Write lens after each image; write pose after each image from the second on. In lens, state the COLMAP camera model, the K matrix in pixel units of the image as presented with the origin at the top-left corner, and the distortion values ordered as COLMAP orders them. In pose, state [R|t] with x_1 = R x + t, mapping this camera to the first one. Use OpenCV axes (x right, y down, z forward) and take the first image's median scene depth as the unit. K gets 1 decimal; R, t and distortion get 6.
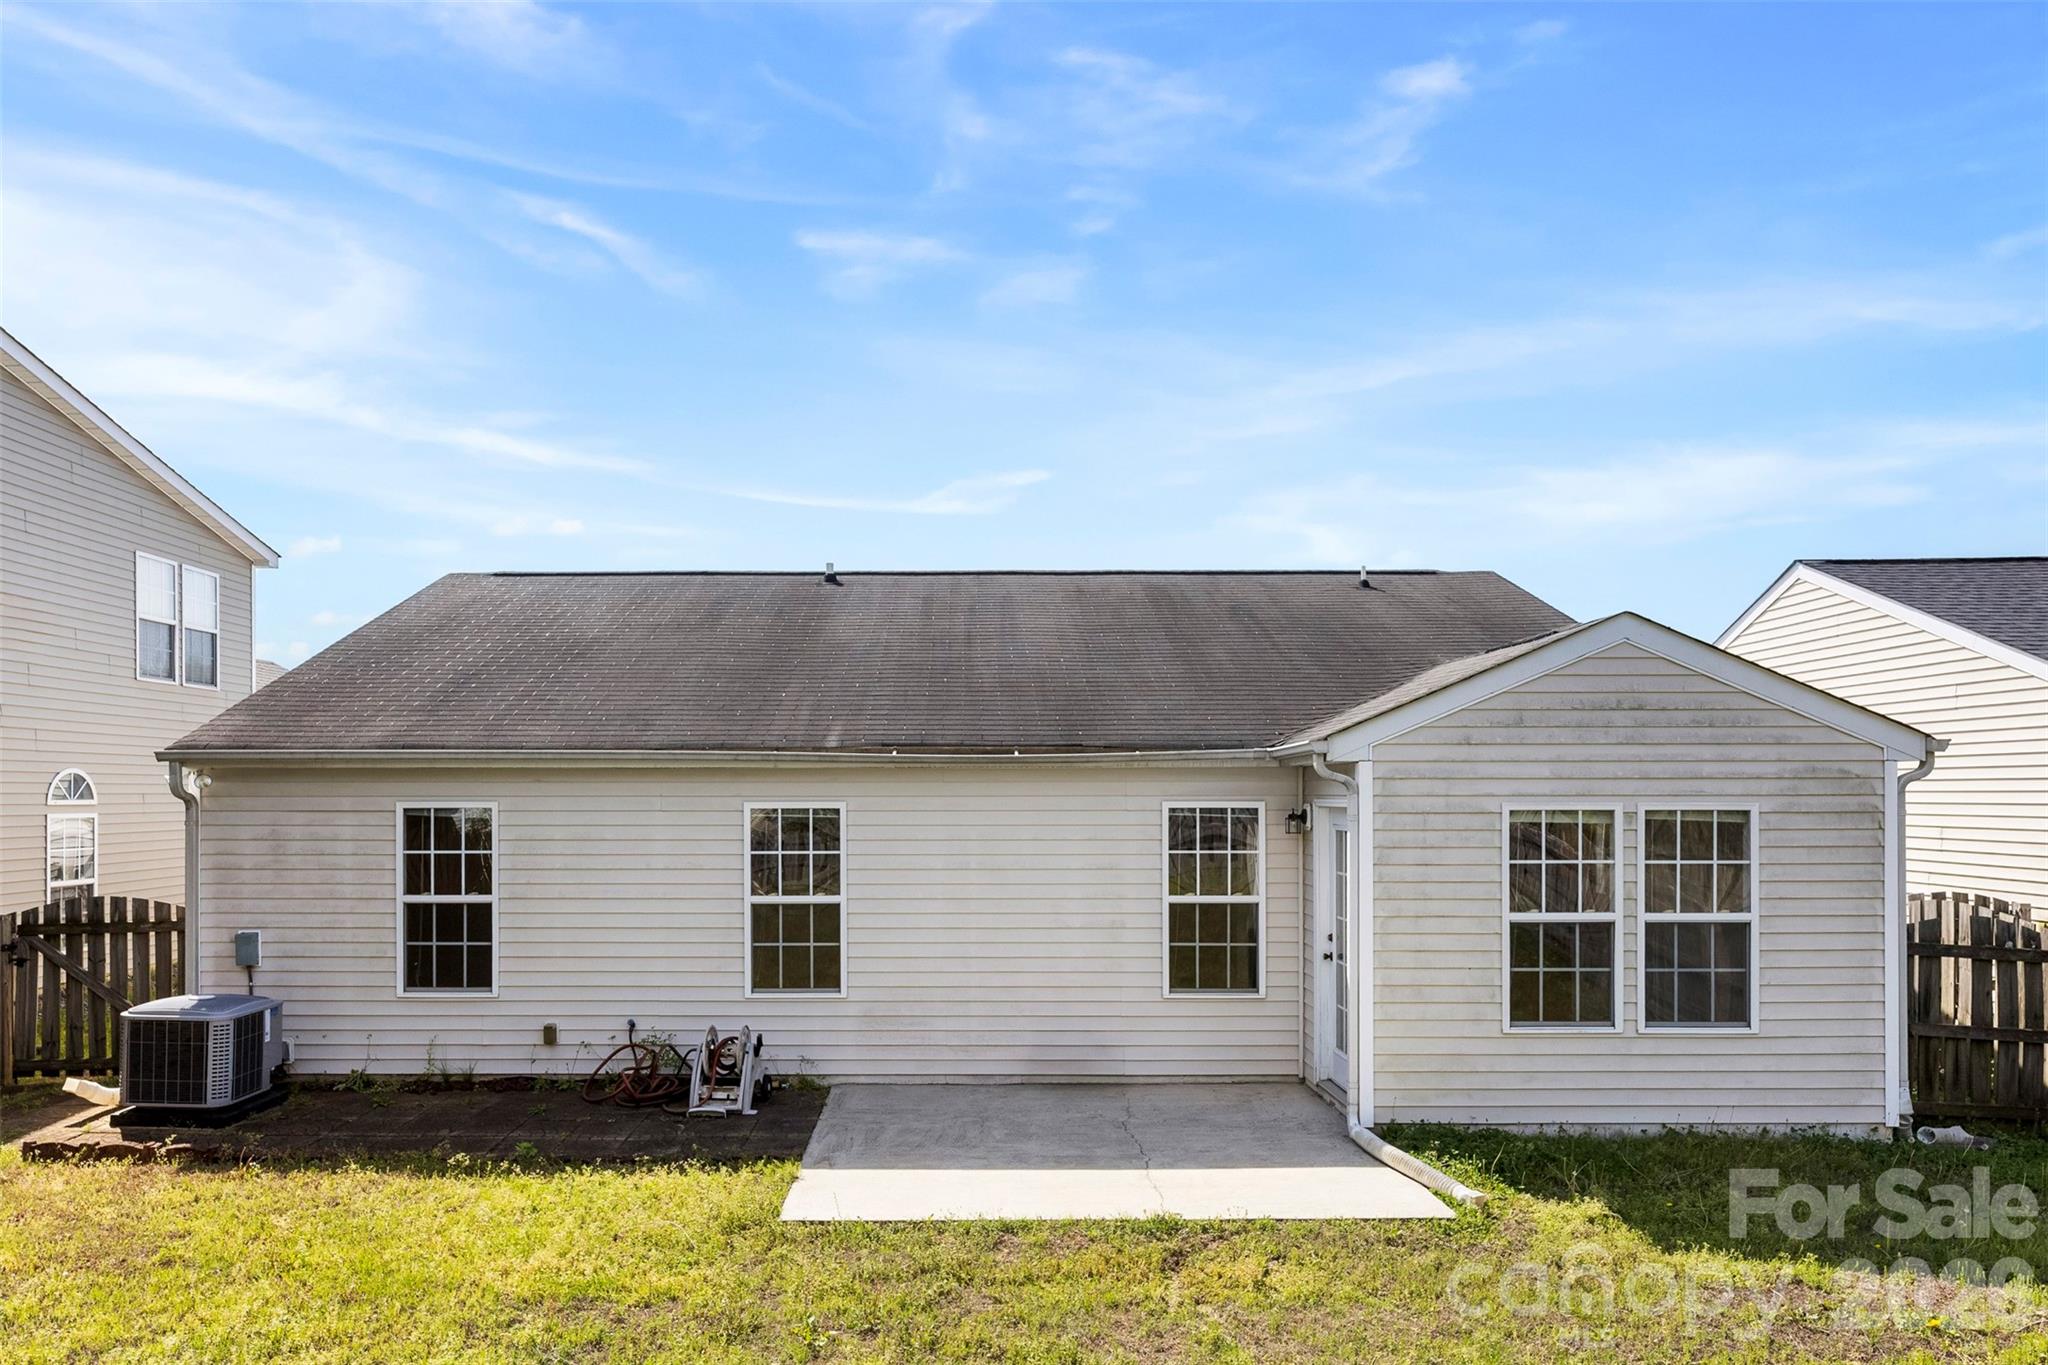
lens RADIAL K [[1301.4, 0, 955.7], [0, 1301.4, 790.5], [0, 0, 1]] dist [-0.001488, 0.002500]
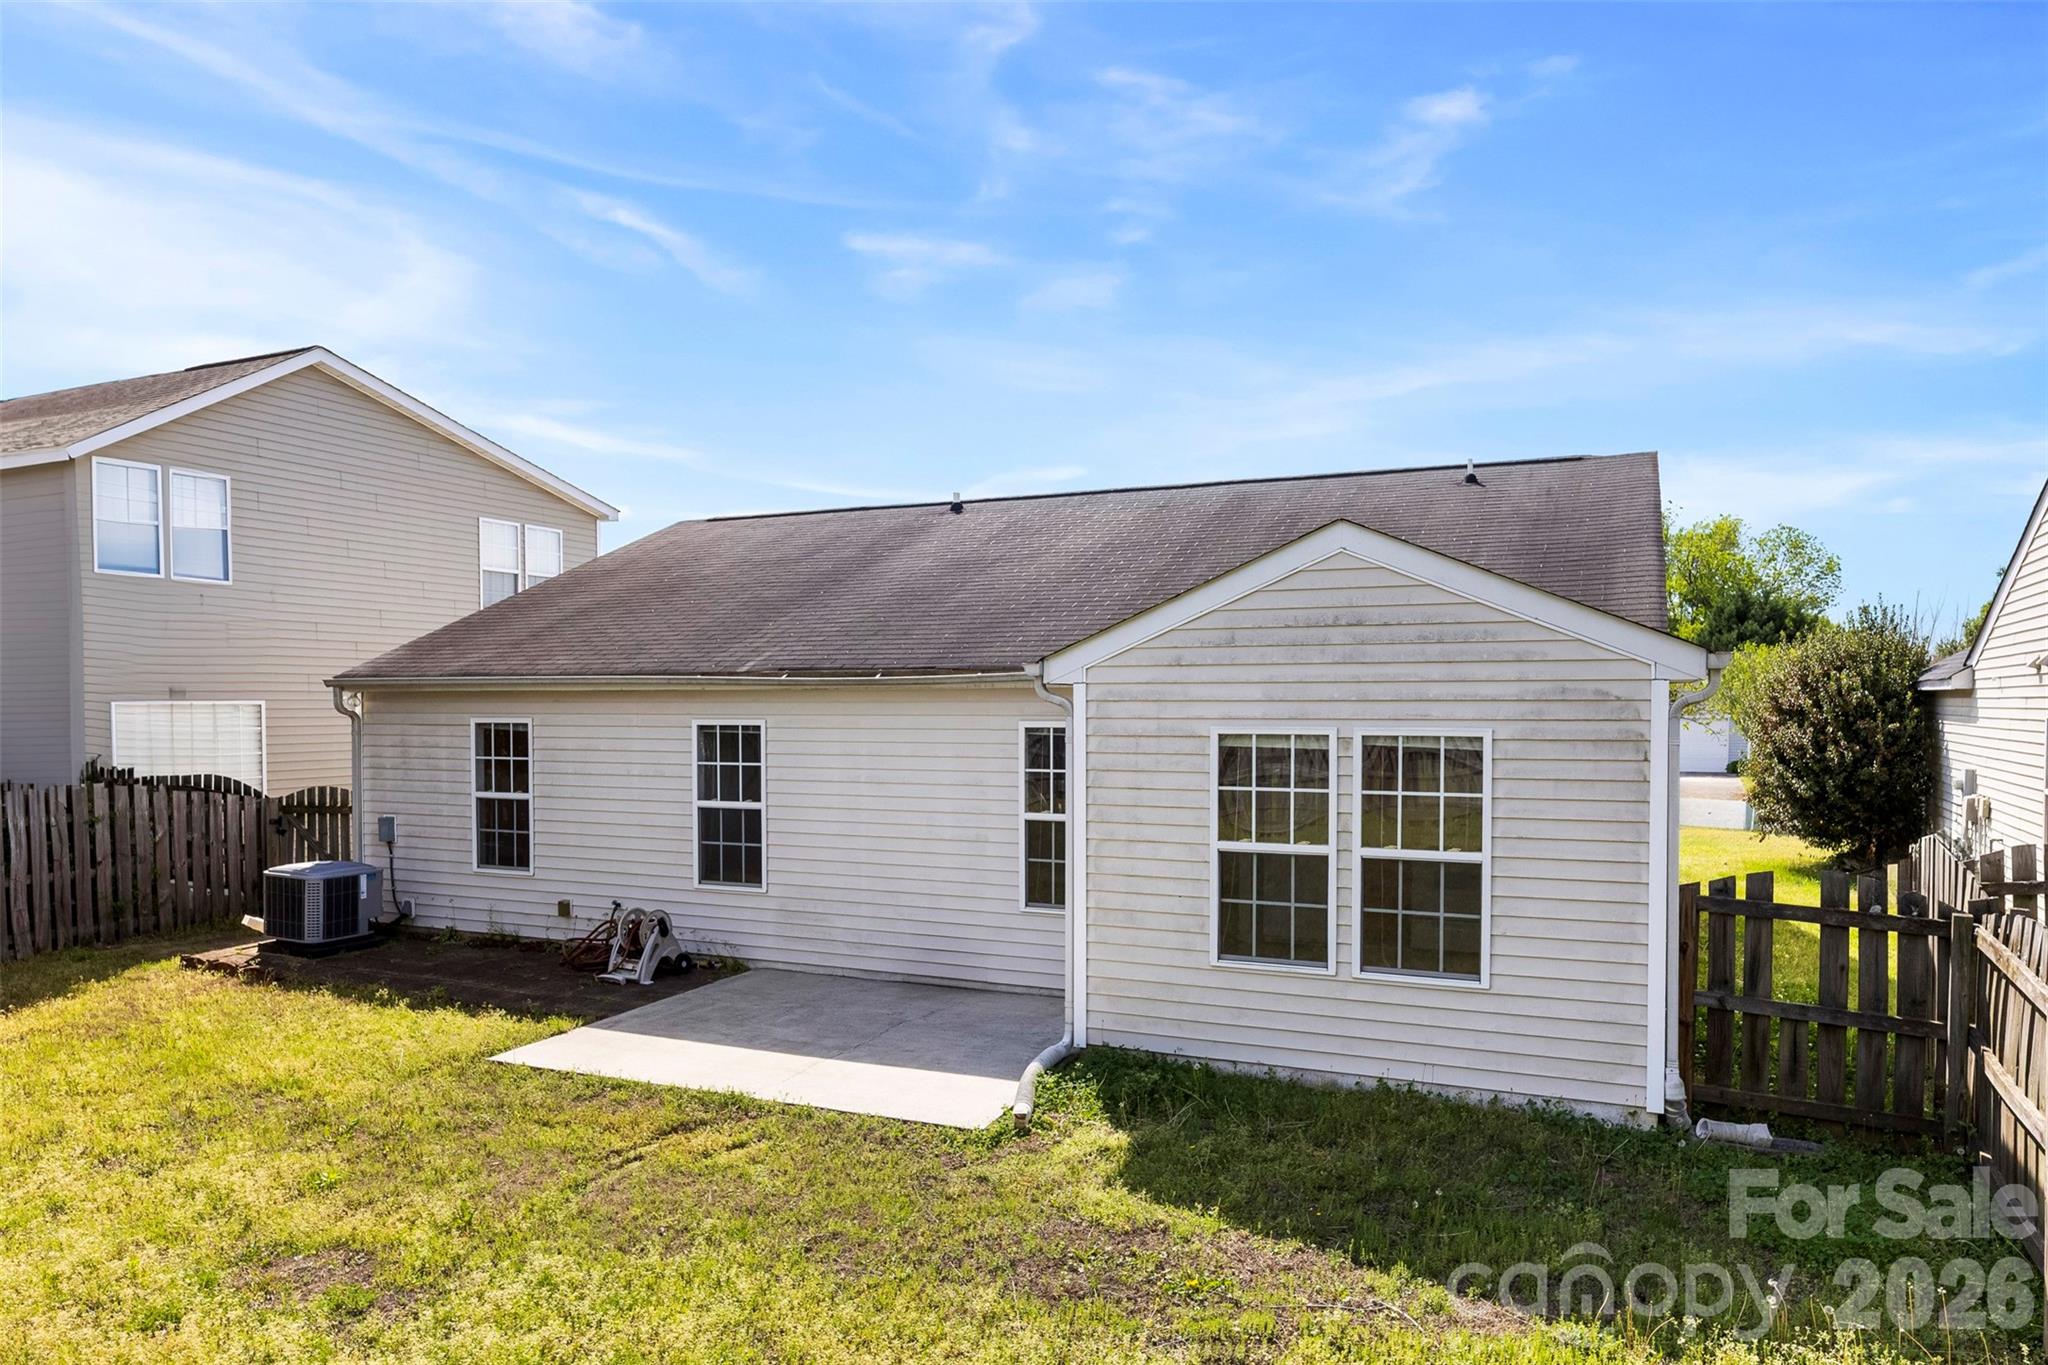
lens RADIAL K [[1325.1, 0, 1027.8], [0, 1325.1, 736.3], [0, 0, 1]] dist [0.000915, -0.000265]
pose [[0.912432, 0.010946, -0.409082, 0.596604], [0.000595, 0.999606, 0.028074, -0.009140], [0.409228, -0.025859, 0.912066, 0.045972]]
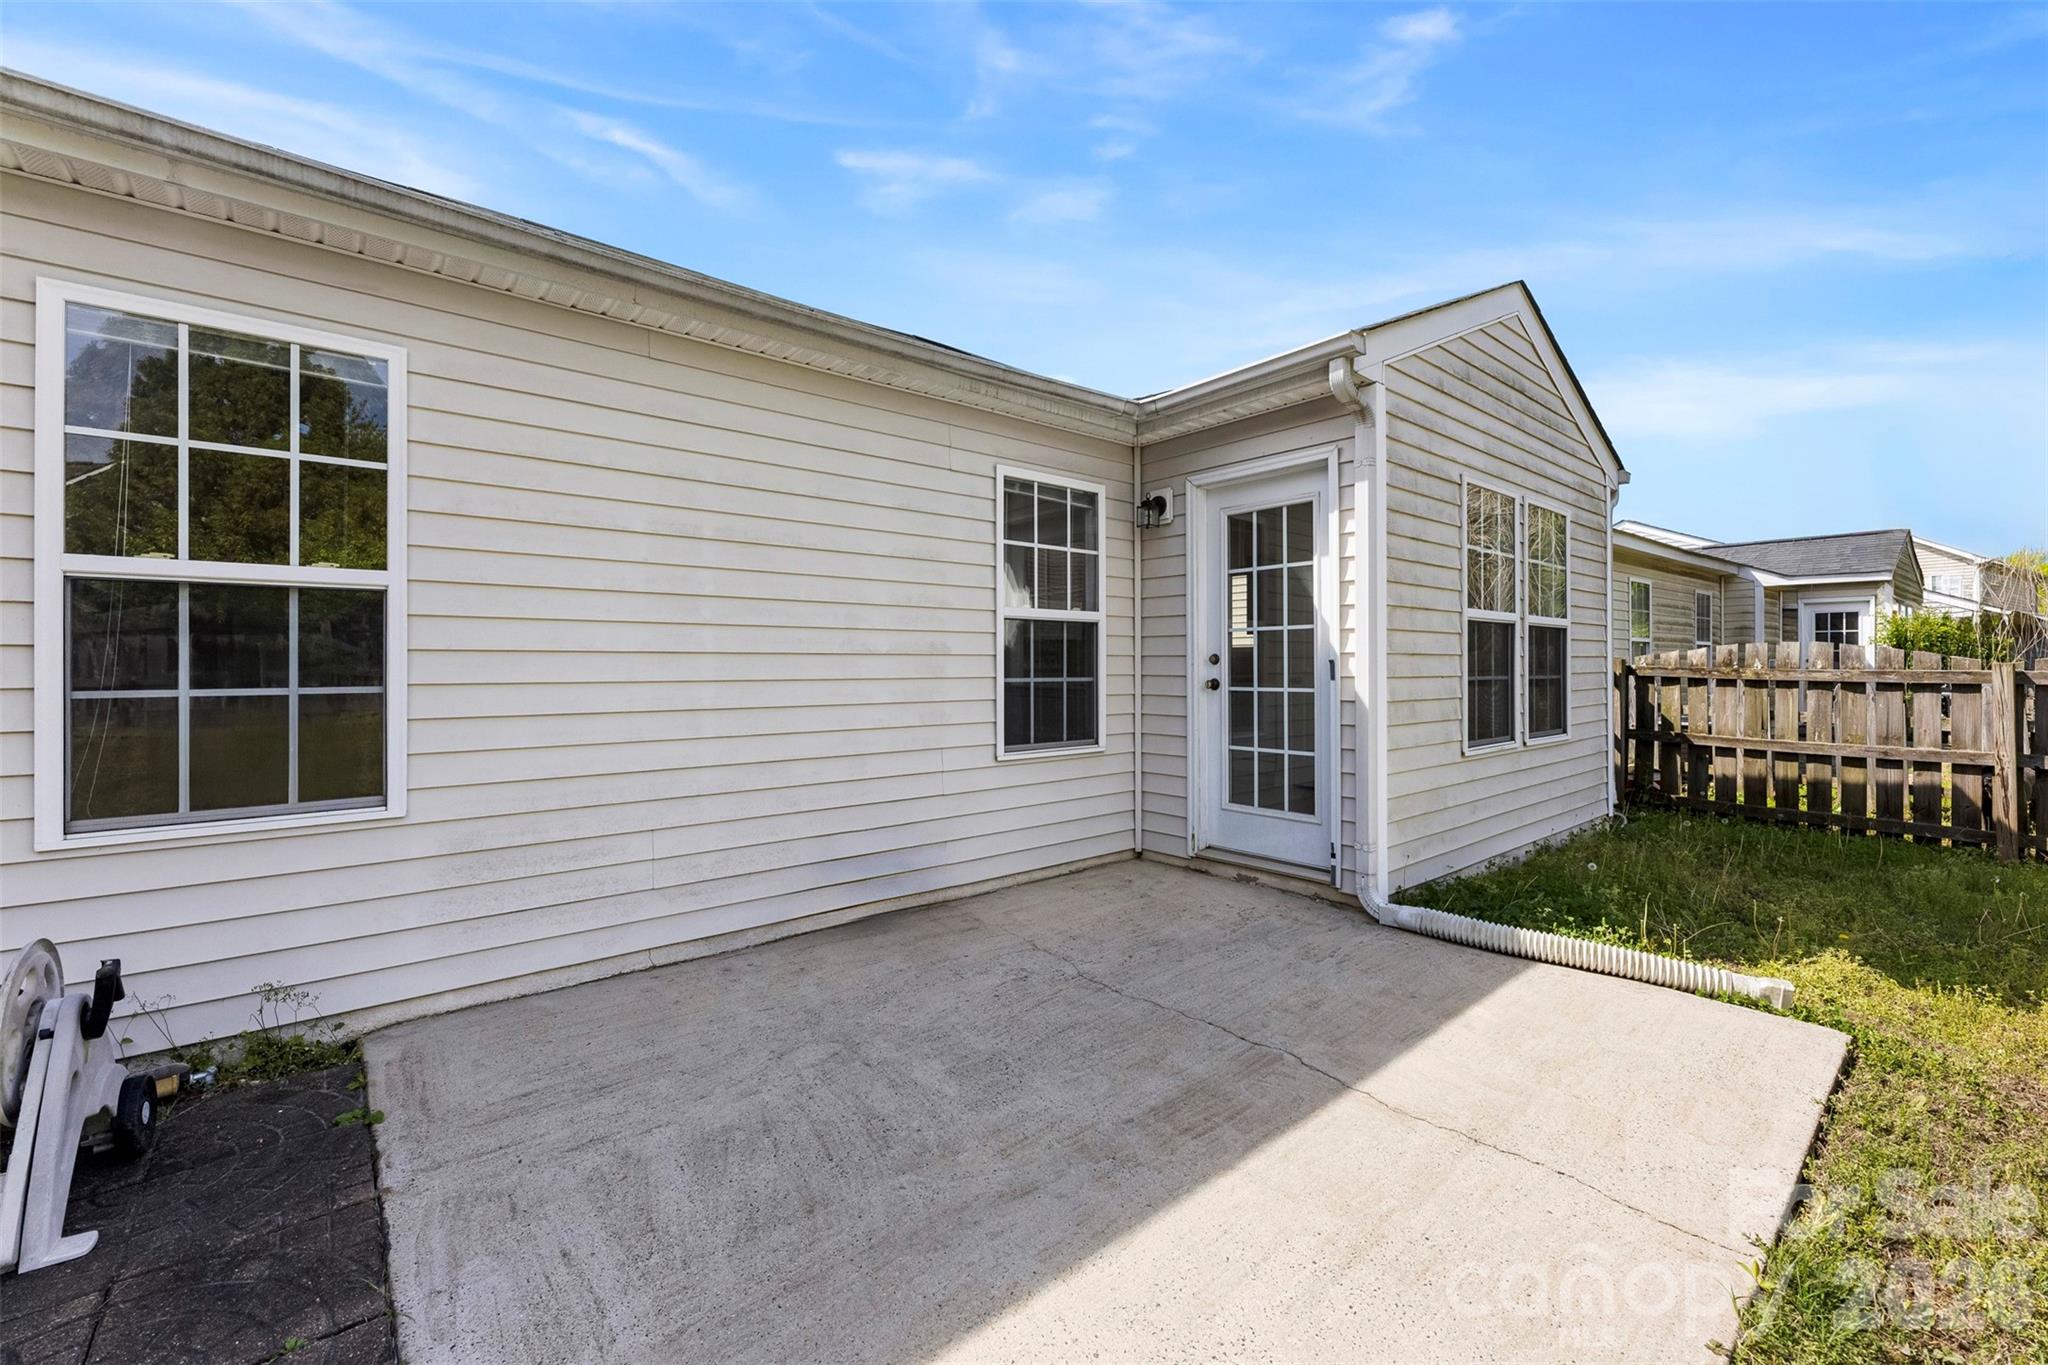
lens RADIAL K [[835.4, 0, 1019.9], [0, 835.4, 661.4], [0, 0, 1]] dist [-0.003324, -0.000148]
pose [[0.760789, 0.003230, 0.648991, -0.108091], [0.000005, 0.999988, -0.004983, 0.111409], [-0.648999, 0.003795, 0.760779, 0.671886]]
